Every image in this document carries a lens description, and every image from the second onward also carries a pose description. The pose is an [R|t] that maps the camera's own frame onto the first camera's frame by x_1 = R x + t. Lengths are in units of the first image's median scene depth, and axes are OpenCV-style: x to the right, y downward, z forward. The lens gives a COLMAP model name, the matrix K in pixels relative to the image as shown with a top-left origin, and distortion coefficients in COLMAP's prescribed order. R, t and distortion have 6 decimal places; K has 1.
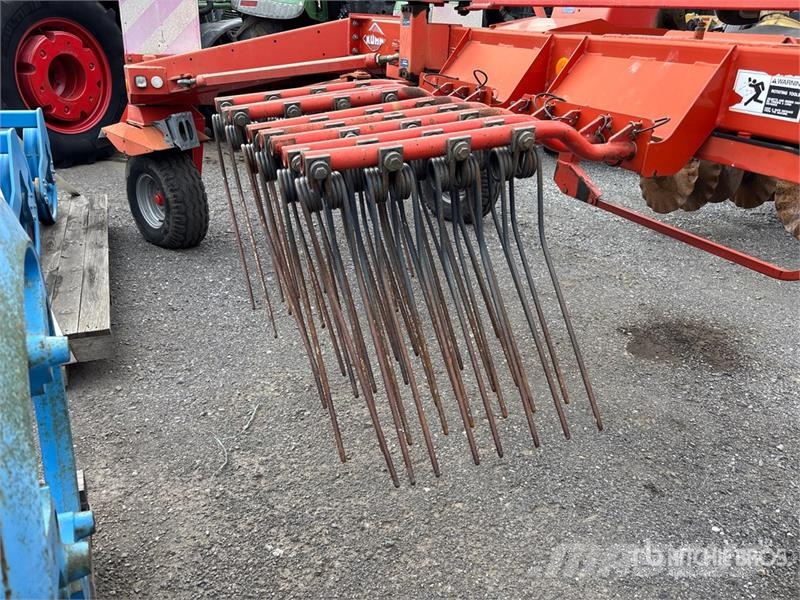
lens RADIAL K [[605.5, 0, 403.2], [0, 605.5, 297.6], [0, 0, 1]] dist [0.015183, -0.001842]
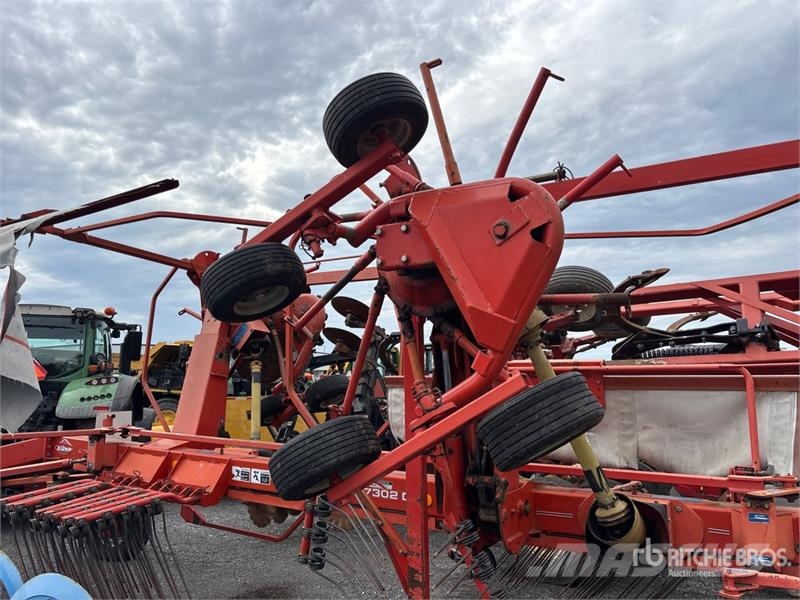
lens RADIAL K [[605.5, 0, 403.2], [0, 605.5, 297.6], [0, 0, 1]] dist [0.015183, -0.001842]
pose [[0.853839, 0.026629, 0.519856, -0.246072], [0.244641, 0.860994, -0.445915, 0.363353], [-0.459467, 0.507918, 0.728636, -1.605467]]
